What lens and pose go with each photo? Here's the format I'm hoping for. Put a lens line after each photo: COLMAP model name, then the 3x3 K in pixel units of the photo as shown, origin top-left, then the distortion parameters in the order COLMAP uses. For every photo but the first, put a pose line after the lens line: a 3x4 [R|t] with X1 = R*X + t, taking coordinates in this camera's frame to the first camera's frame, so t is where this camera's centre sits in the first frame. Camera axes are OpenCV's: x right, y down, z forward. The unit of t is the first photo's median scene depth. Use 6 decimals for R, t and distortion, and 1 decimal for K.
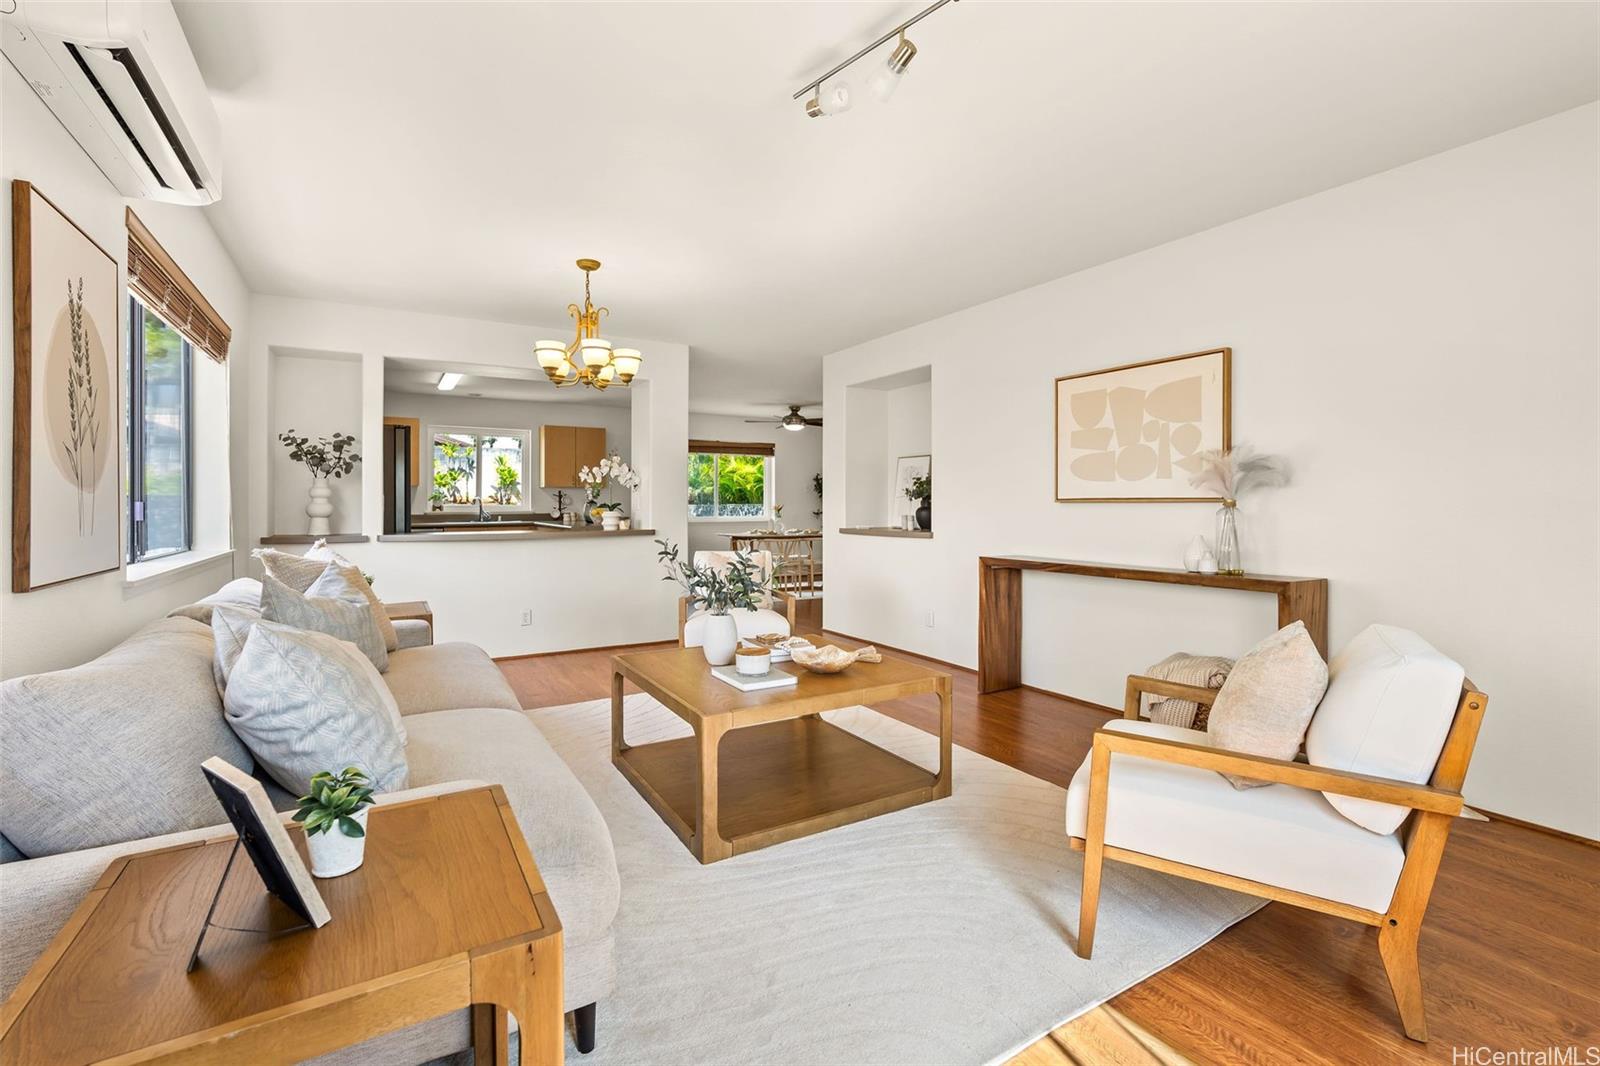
lens RADIAL K [[705.3, 0, 798.5], [0, 705.3, 526.3], [0, 0, 1]] dist [-0.003094, -0.000452]
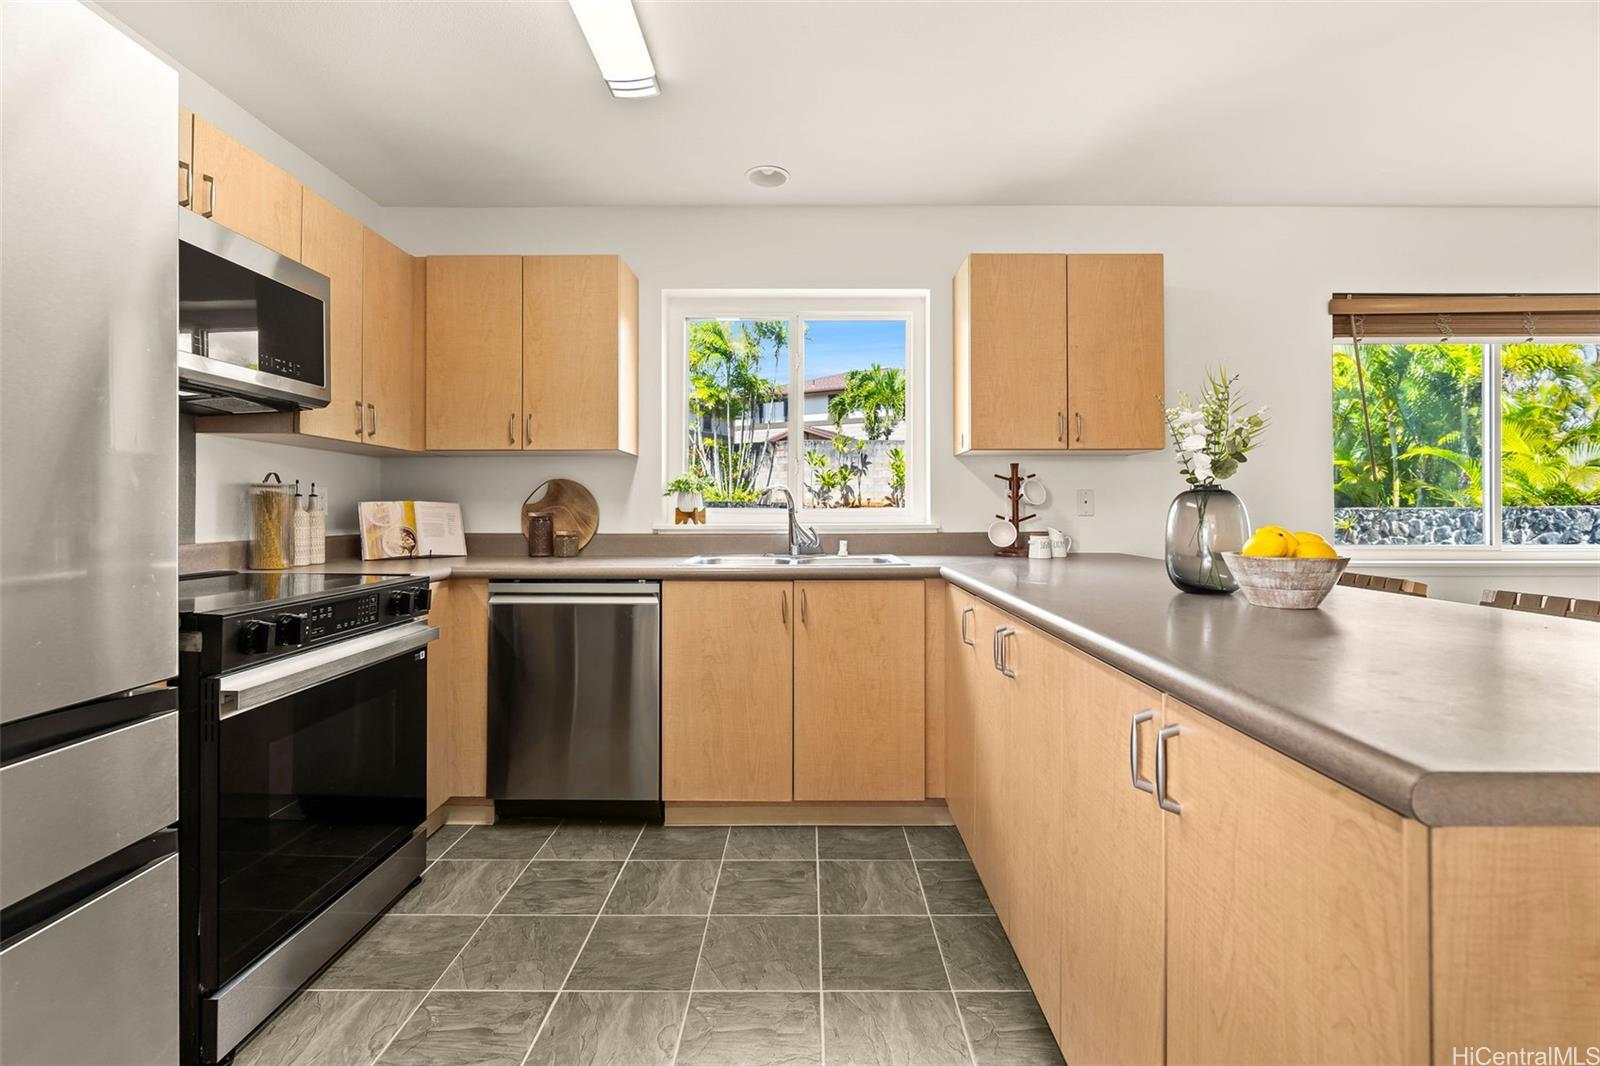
lens RADIAL K [[705.3, 0, 798.5], [0, 705.3, 526.3], [0, 0, 1]] dist [-0.003094, -0.000452]
pose [[0.853380, 0.009777, -0.521198, -0.259882], [-0.012133, 0.999926, -0.001108, -0.020213], [0.521149, 0.007269, 0.853435, 0.684396]]
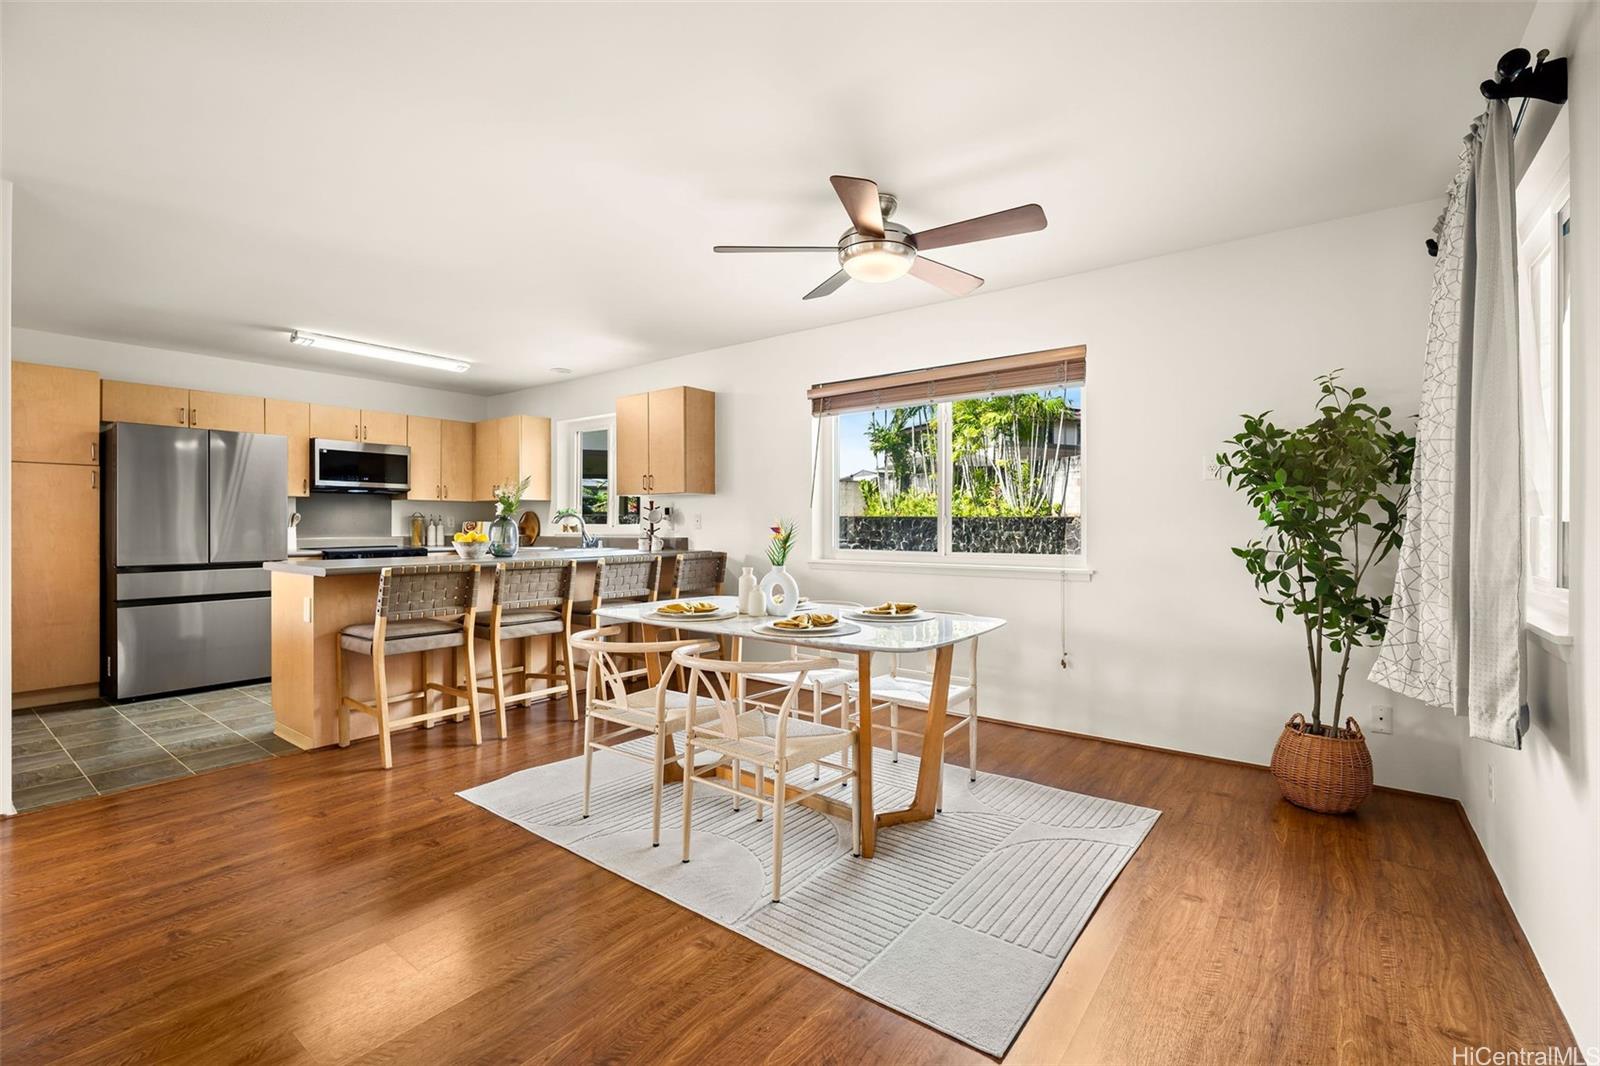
lens RADIAL K [[705.3, 0, 798.5], [0, 705.3, 526.3], [0, 0, 1]] dist [-0.003094, -0.000452]
pose [[0.357225, 0.000458, -0.934018, 0.276252], [-0.023704, 0.999682, -0.008576, -0.026588], [0.933718, 0.025203, 0.357122, 0.916649]]
